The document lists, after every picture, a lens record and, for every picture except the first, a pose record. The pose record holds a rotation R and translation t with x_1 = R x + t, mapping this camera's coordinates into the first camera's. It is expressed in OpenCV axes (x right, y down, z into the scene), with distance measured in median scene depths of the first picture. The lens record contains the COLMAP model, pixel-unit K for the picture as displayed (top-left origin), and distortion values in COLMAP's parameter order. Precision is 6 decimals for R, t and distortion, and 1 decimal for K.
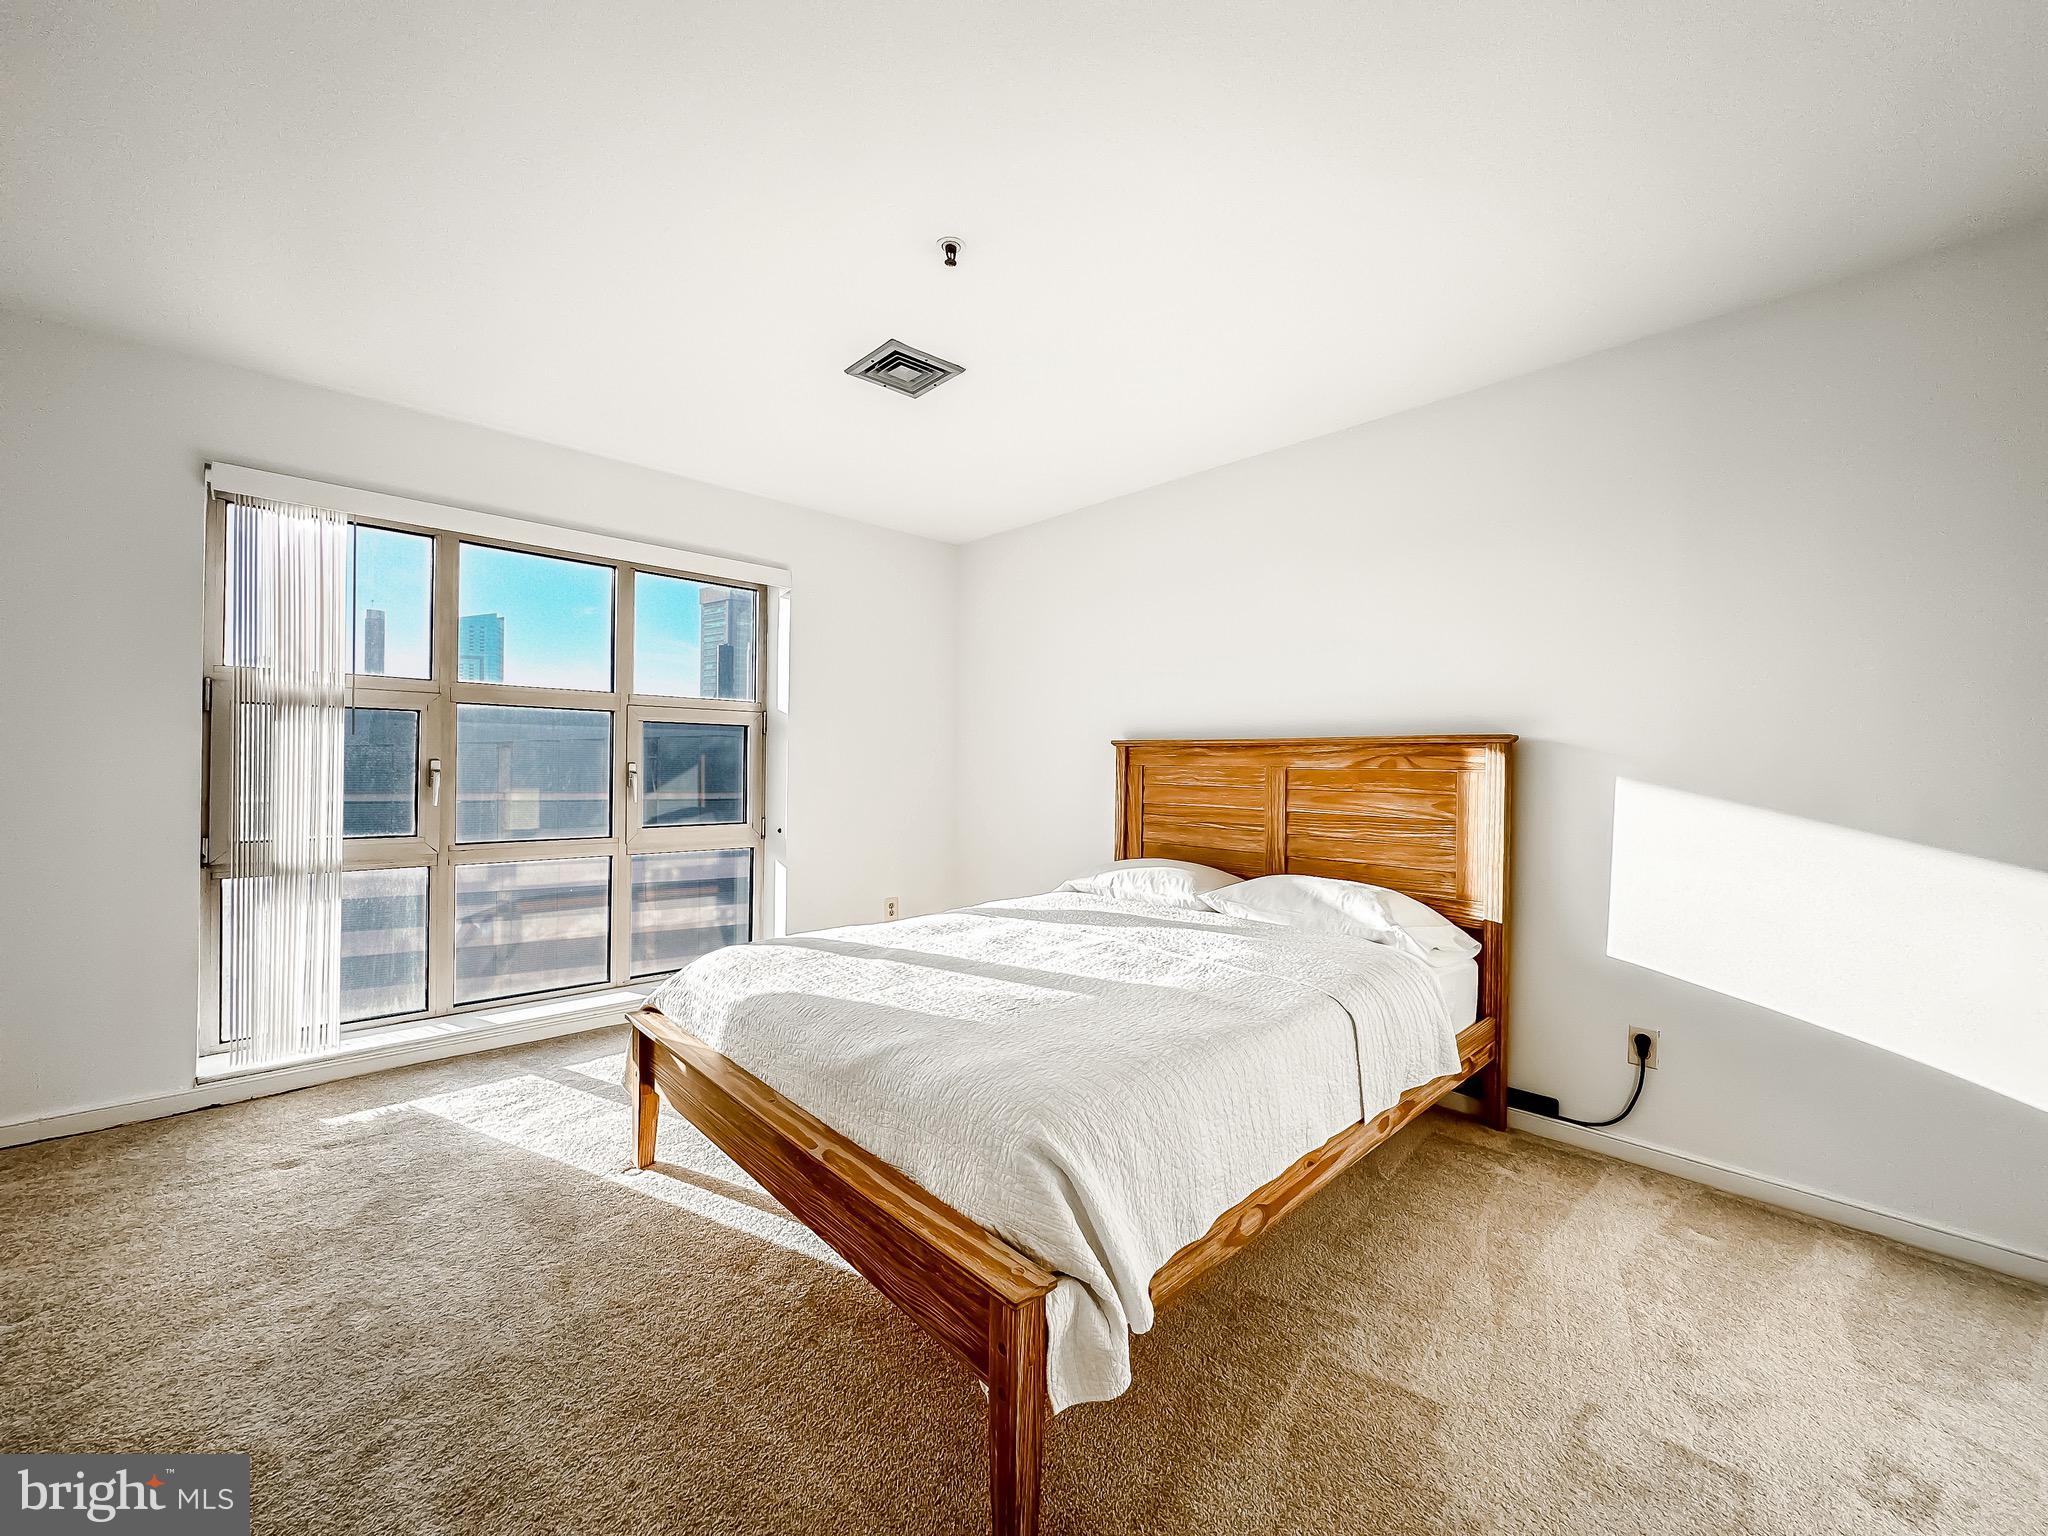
lens RADIAL K [[818.6, 0, 1024.2], [0, 818.6, 770.5], [0, 0, 1]] dist [-0.001738, 0.000377]
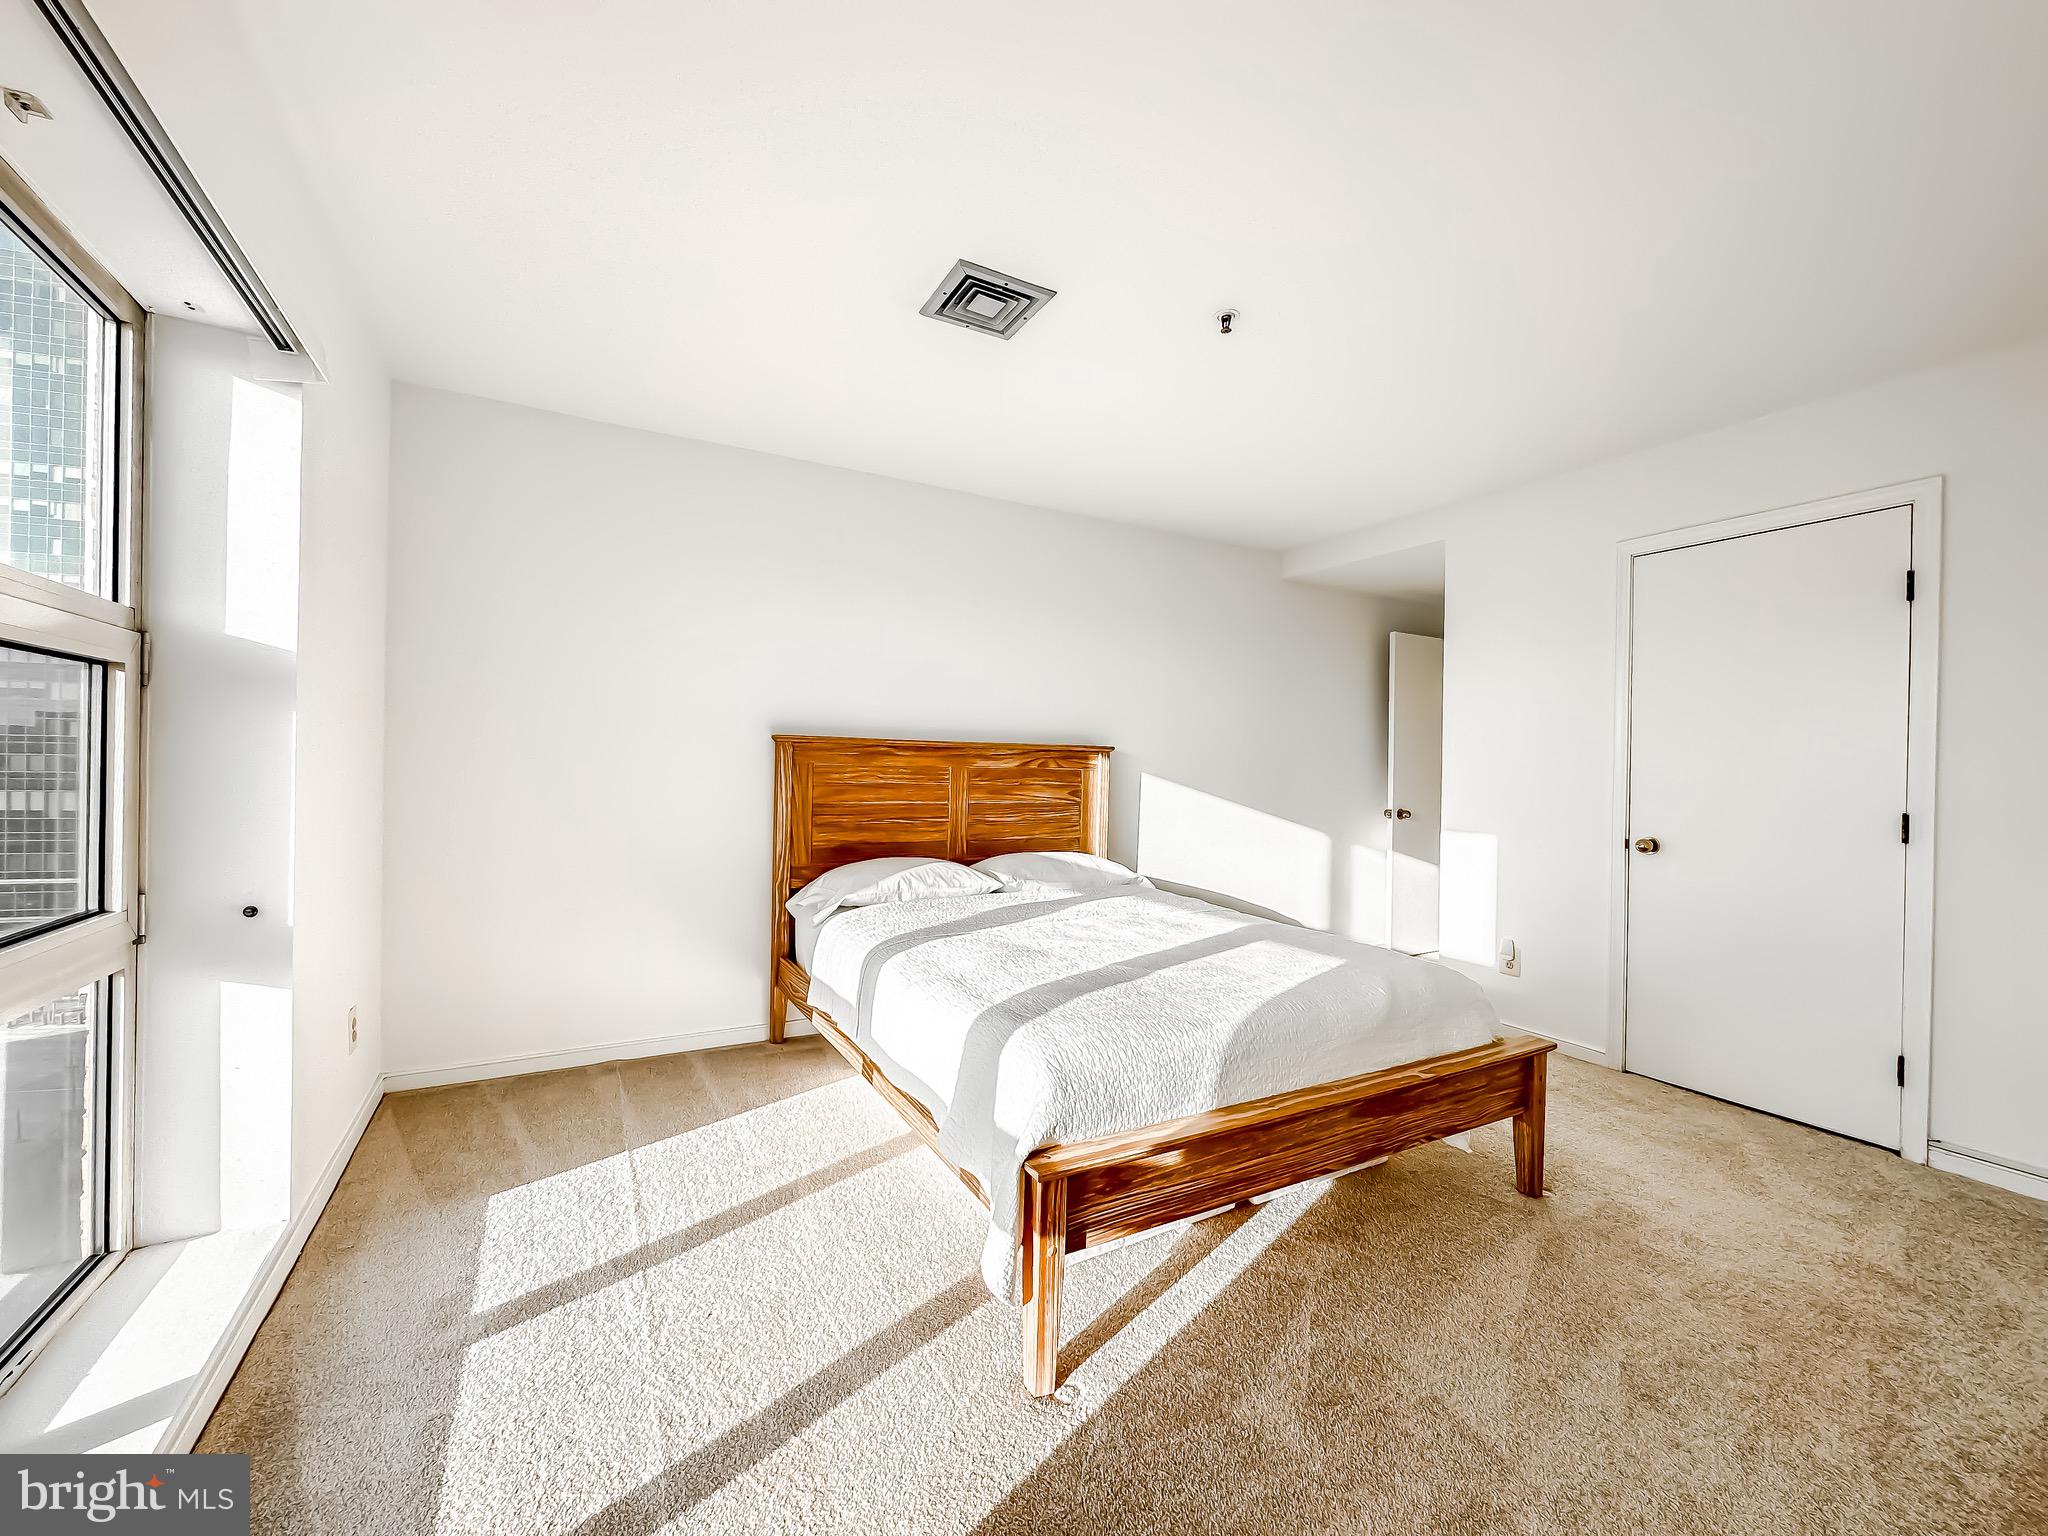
lens RADIAL K [[818.6, 0, 1024.2], [0, 818.6, 770.5], [0, 0, 1]] dist [-0.001738, 0.000377]
pose [[0.239211, -0.014540, 0.970859, -0.892650], [-0.008801, 0.999814, 0.017142, -0.021011], [-0.970928, -0.012645, 0.239039, 0.701441]]
